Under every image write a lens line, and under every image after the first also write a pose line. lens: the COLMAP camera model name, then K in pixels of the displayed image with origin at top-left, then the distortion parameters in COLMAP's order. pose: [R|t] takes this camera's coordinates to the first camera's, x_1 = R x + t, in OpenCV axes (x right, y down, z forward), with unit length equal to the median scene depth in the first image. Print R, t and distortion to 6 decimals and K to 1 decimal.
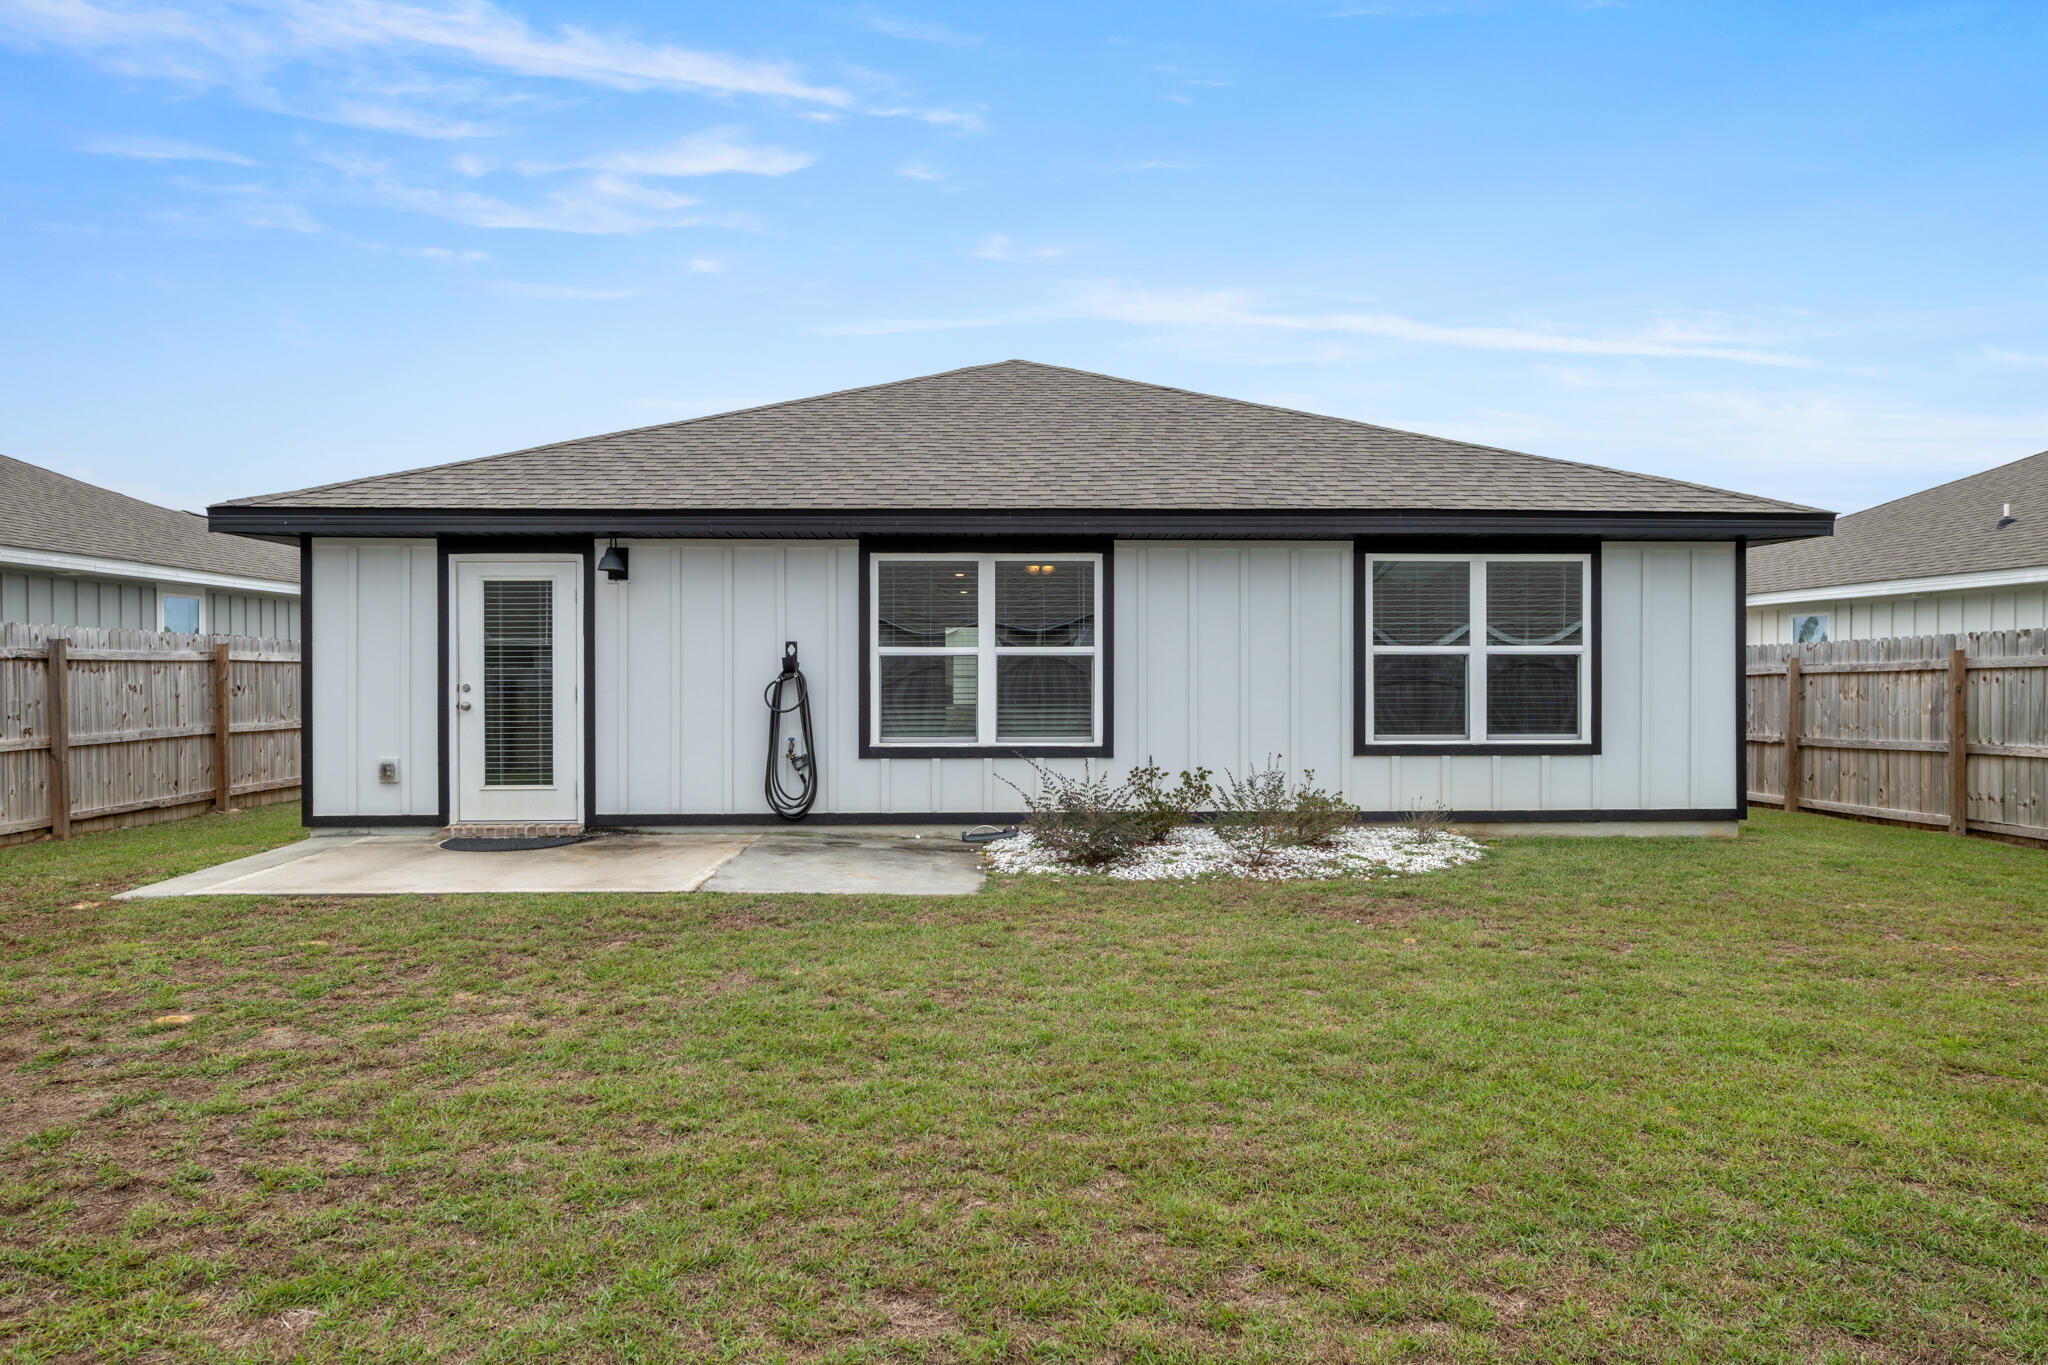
lens RADIAL K [[1483.2, 0, 1024.3], [0, 1483.2, 679.0], [0, 0, 1]] dist [-0.007286, 0.000890]
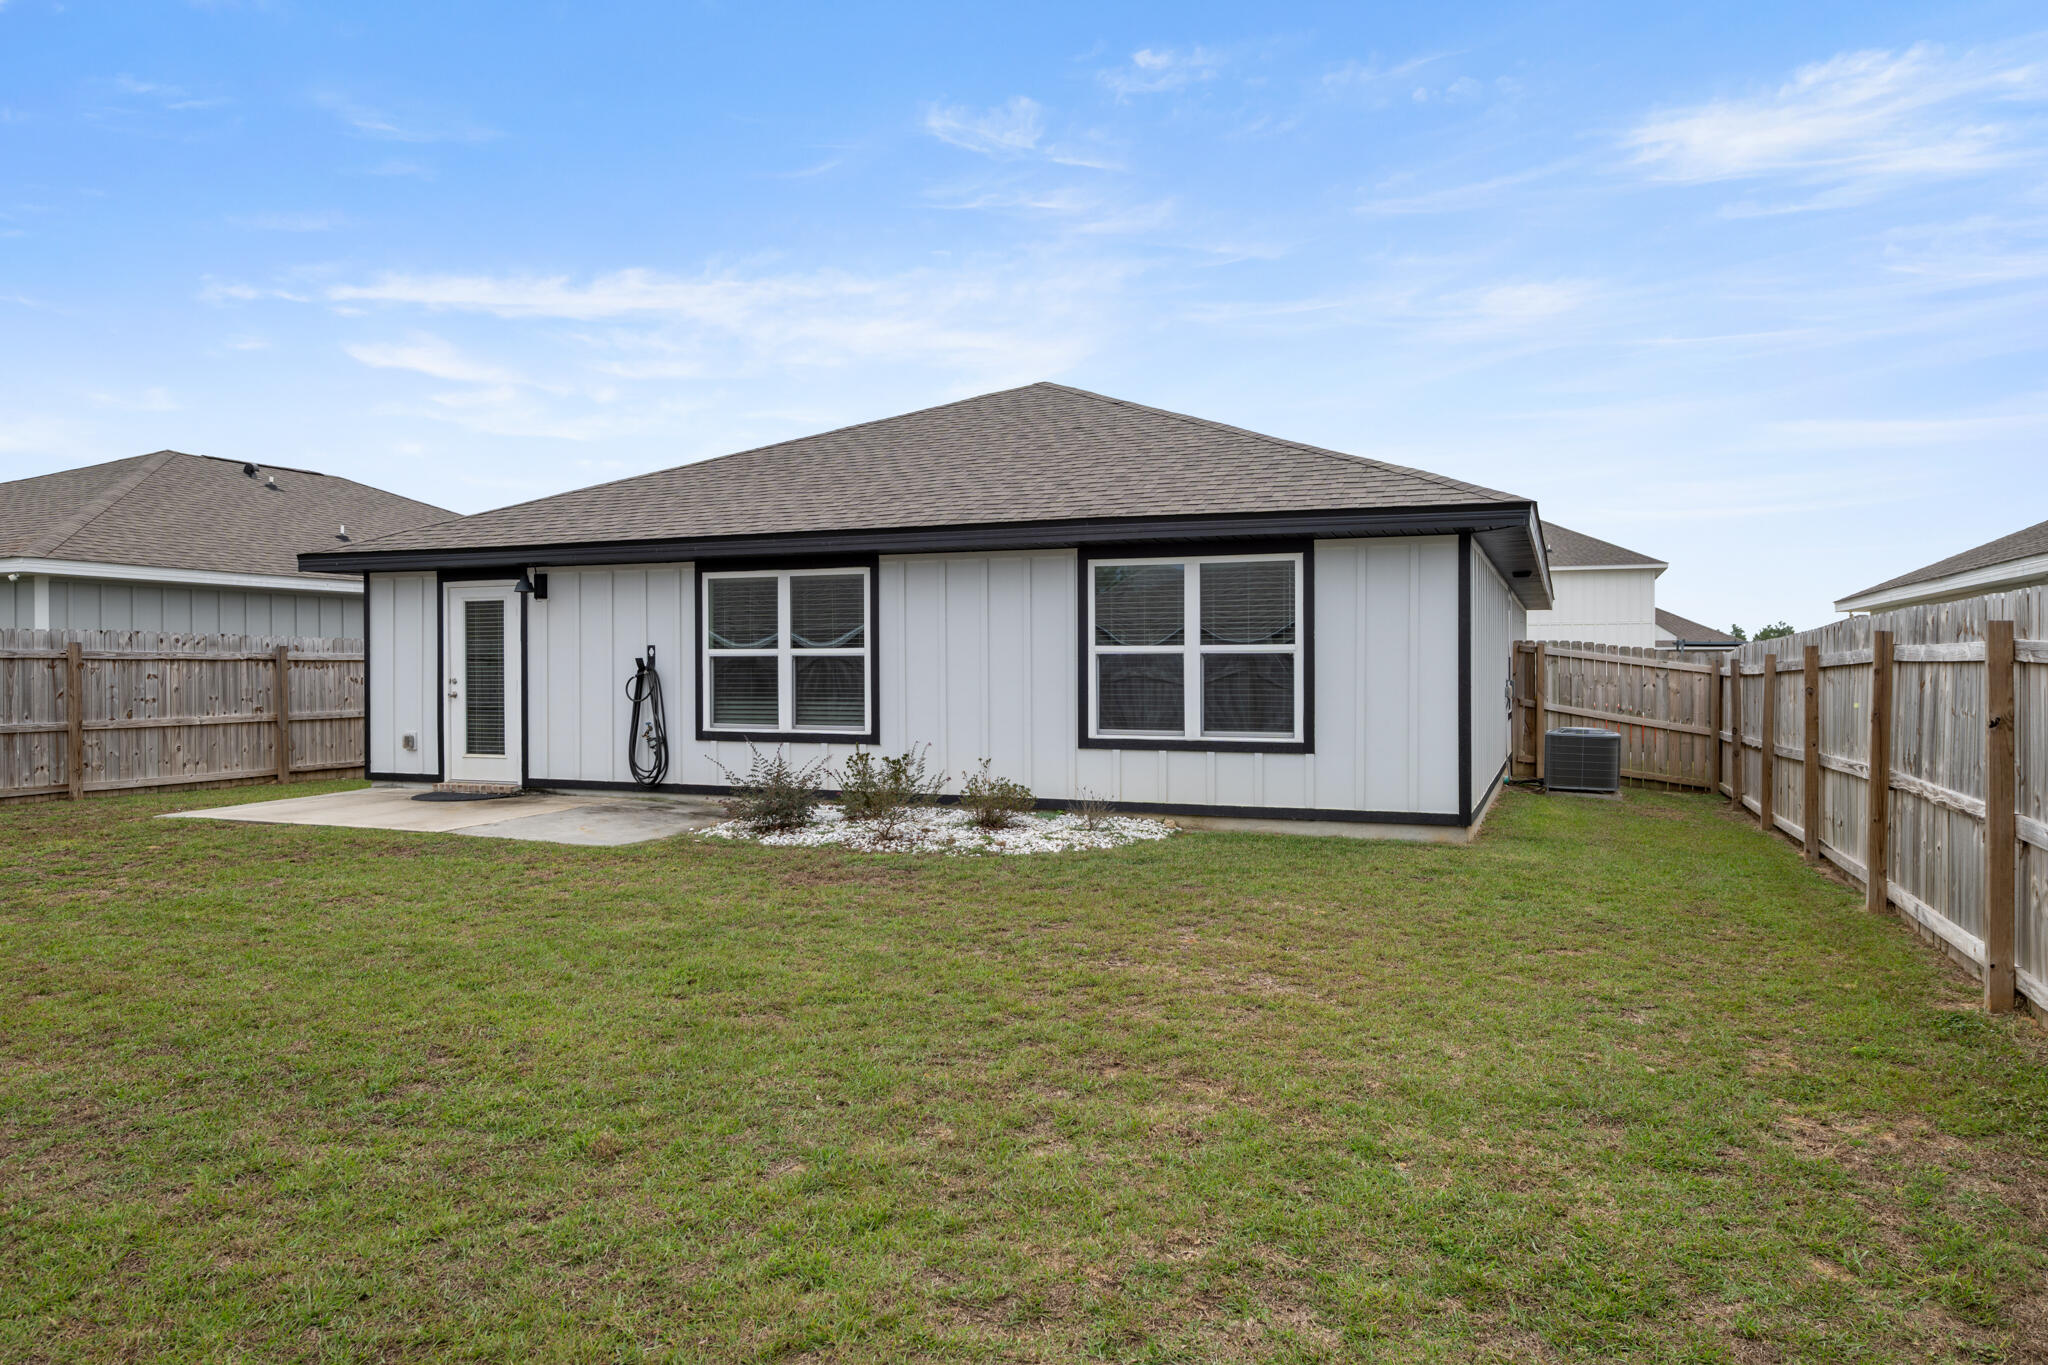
lens RADIAL K [[1483.2, 0, 1027.9], [0, 1483.2, 686.7], [0, 0, 1]] dist [-0.007286, 0.000890]
pose [[0.897989, 0.006773, -0.439966, 0.669400], [-0.003341, 0.999958, 0.008575, -0.002025], [0.440006, -0.006230, 0.897973, 0.017978]]
